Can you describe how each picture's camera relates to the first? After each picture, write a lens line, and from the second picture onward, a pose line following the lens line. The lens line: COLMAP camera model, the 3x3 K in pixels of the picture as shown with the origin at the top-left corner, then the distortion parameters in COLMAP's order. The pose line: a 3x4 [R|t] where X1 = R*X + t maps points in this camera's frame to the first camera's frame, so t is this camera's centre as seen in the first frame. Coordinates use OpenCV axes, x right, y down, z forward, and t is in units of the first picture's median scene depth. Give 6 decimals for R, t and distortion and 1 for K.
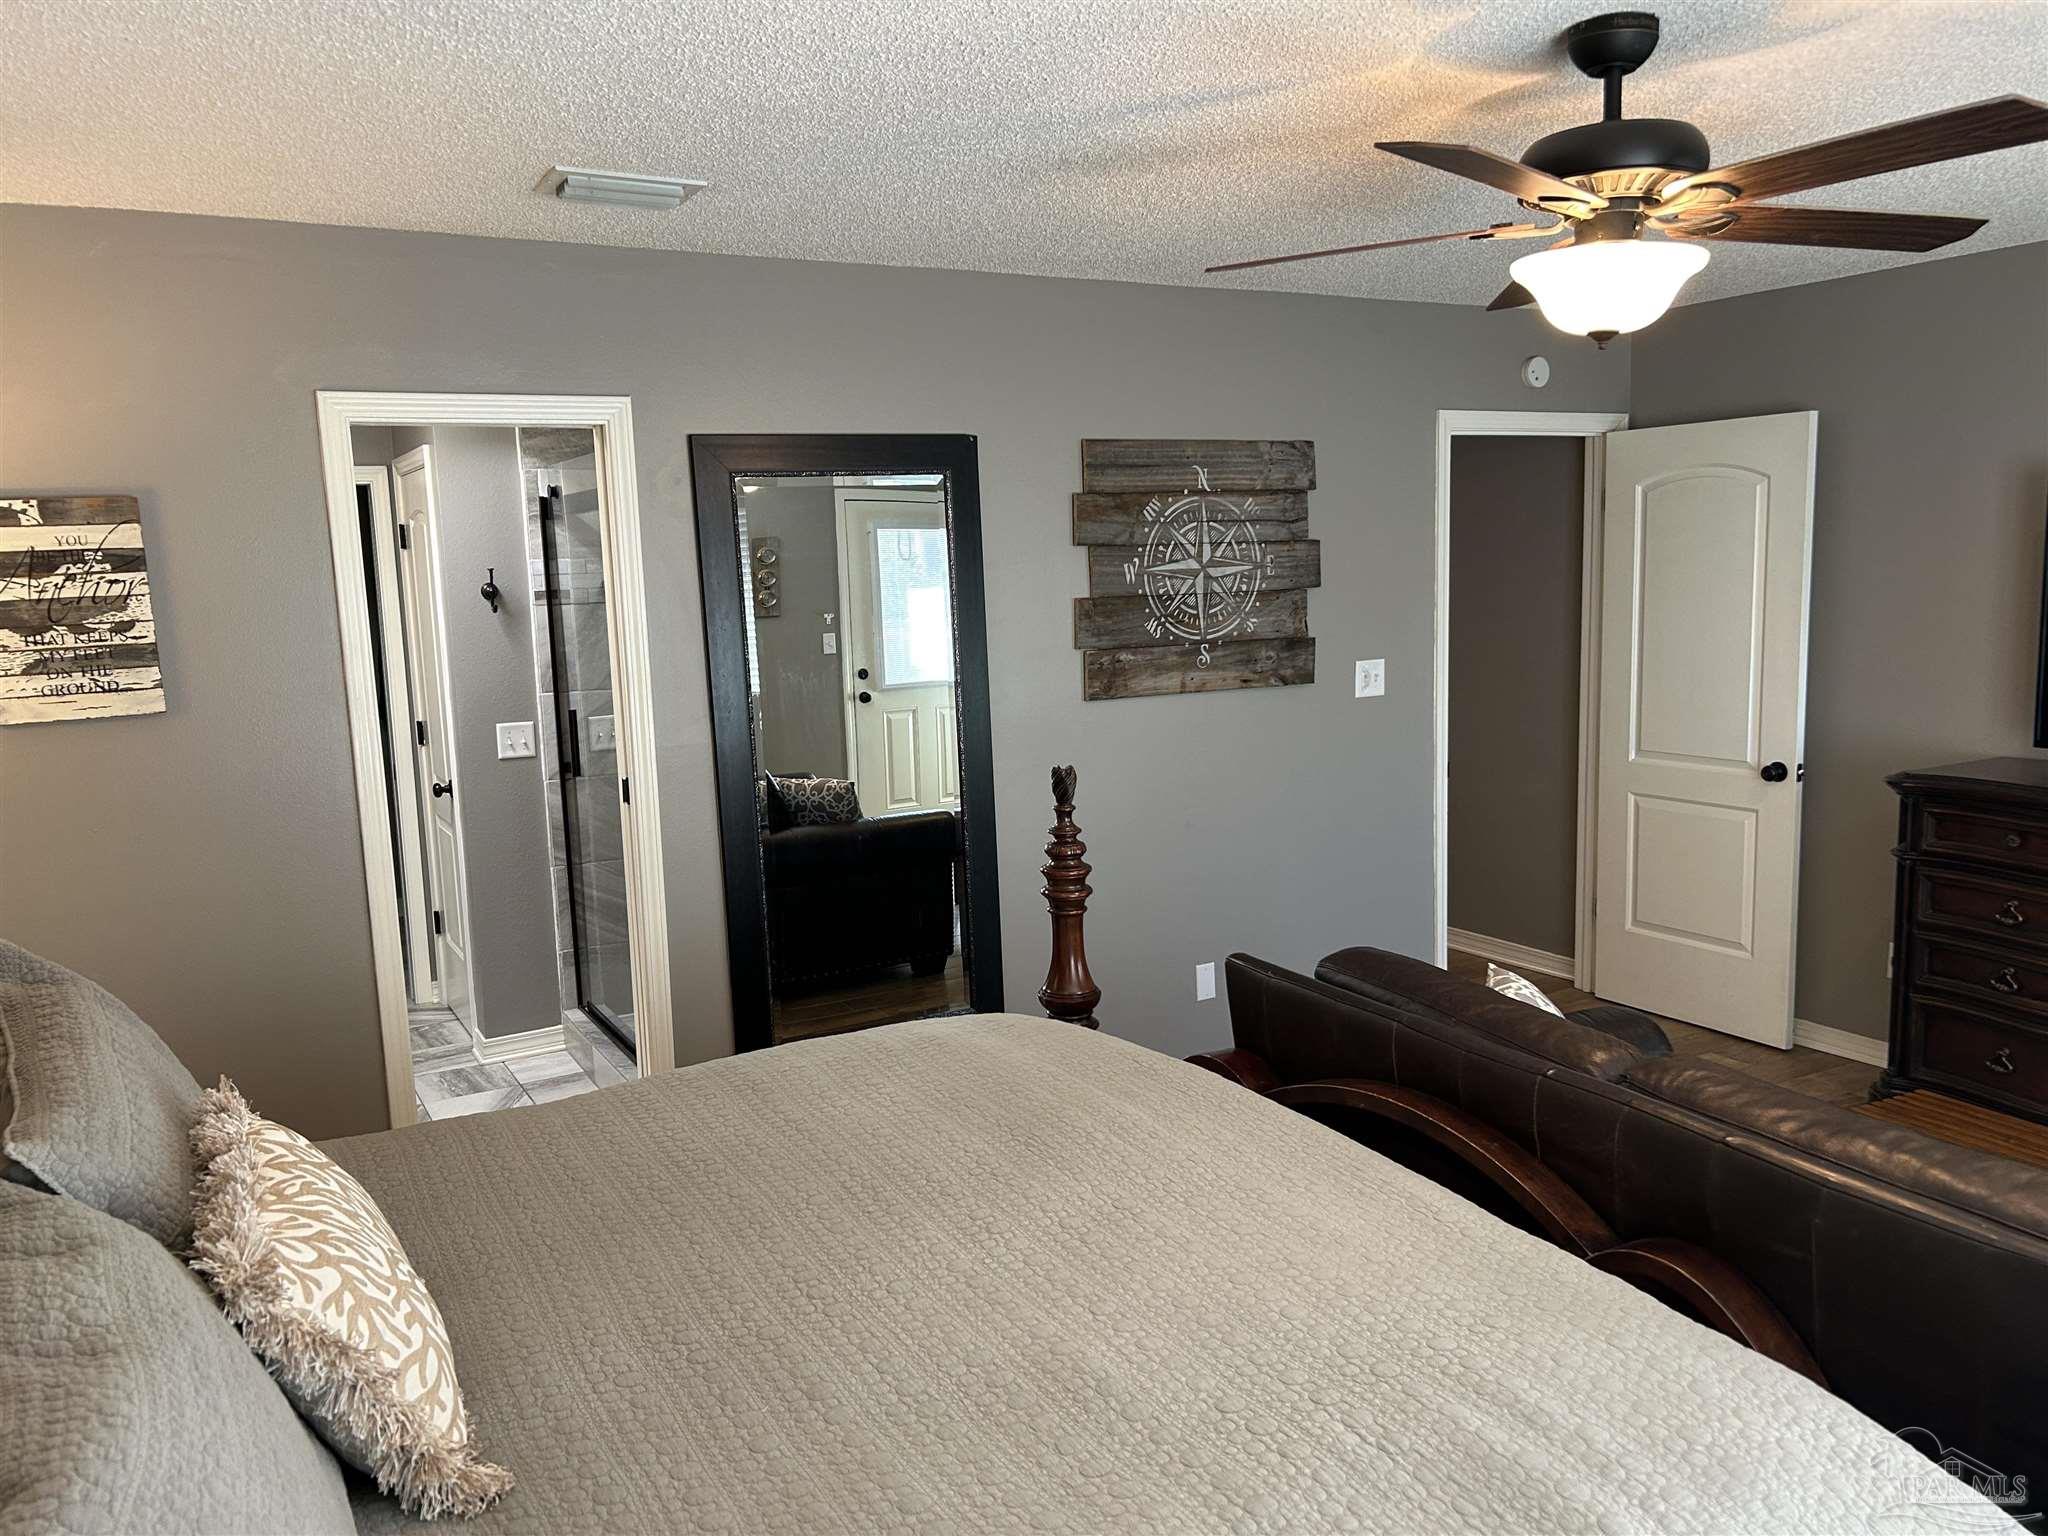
lens RADIAL K [[1555.6, 0, 1017.3], [0, 1555.6, 762.8], [0, 0, 1]] dist [0.054136, -0.059408]
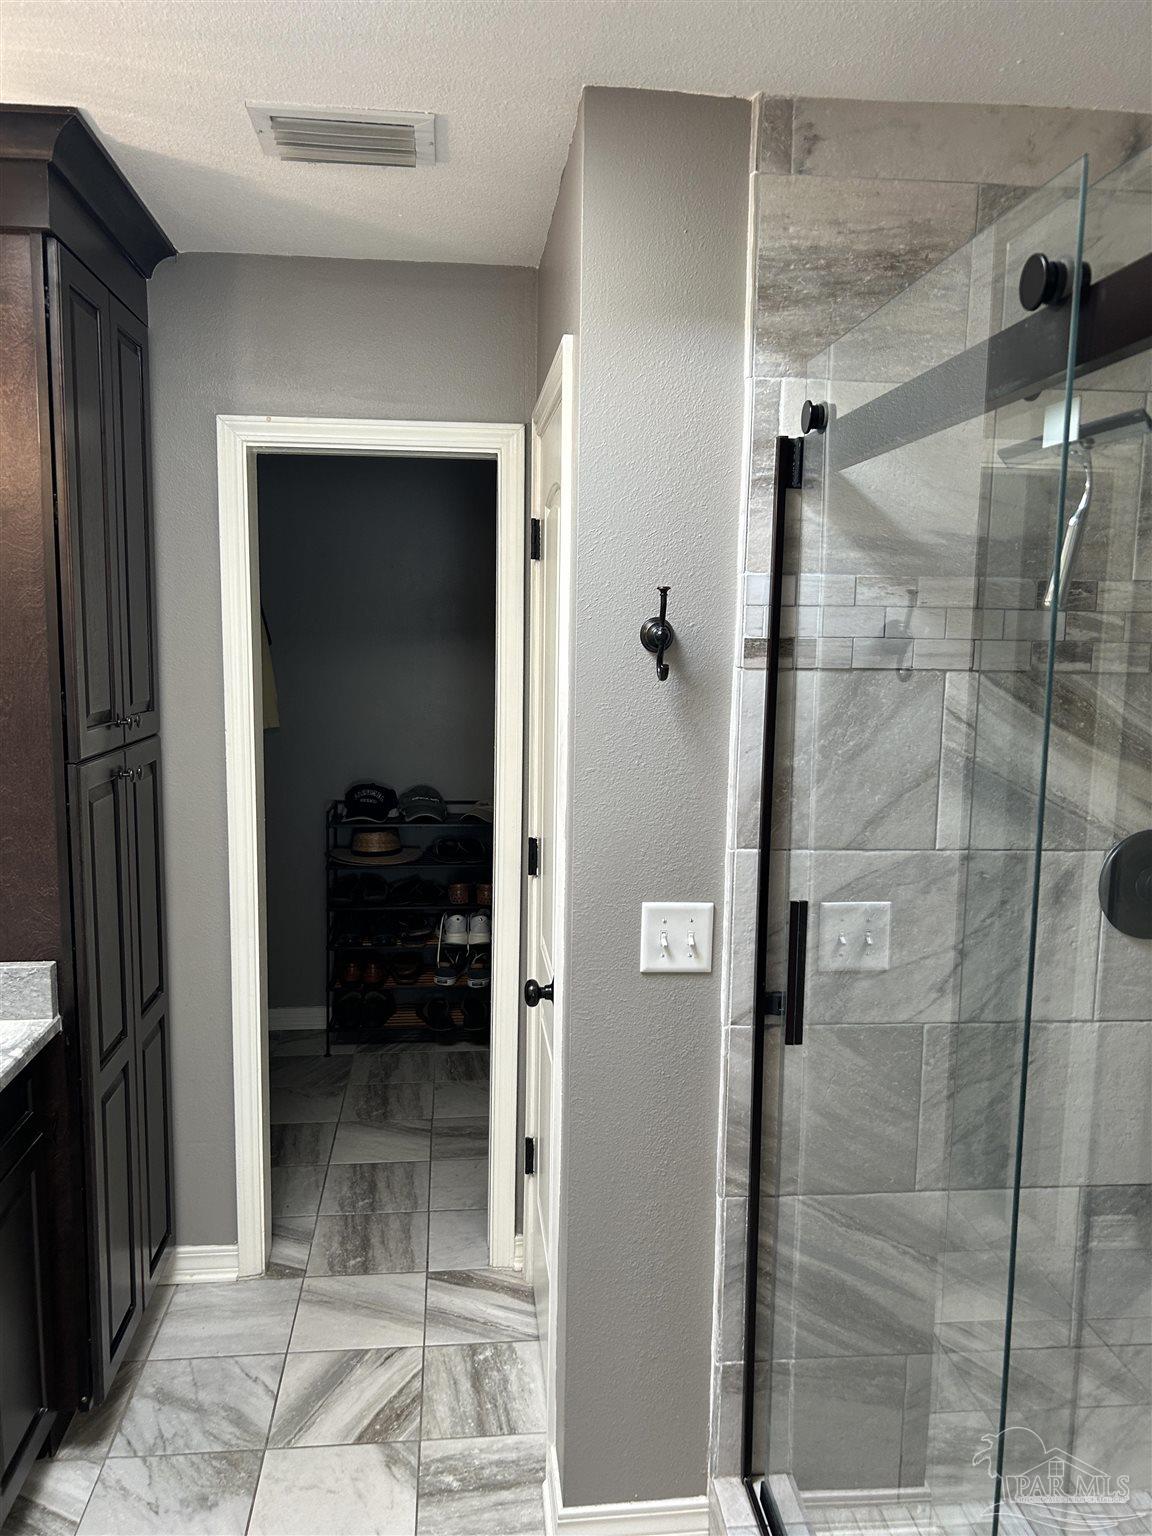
lens RADIAL K [[1166.7, 0, 583.1], [0, 1166.7, 772.8], [0, 0, 1]] dist [0.054136, -0.059408]
pose [[0.922817, 0.098722, -0.372374, -0.214637], [-0.099100, 0.994911, 0.018175, -0.069726], [0.372273, 0.020130, 0.927905, 0.642733]]
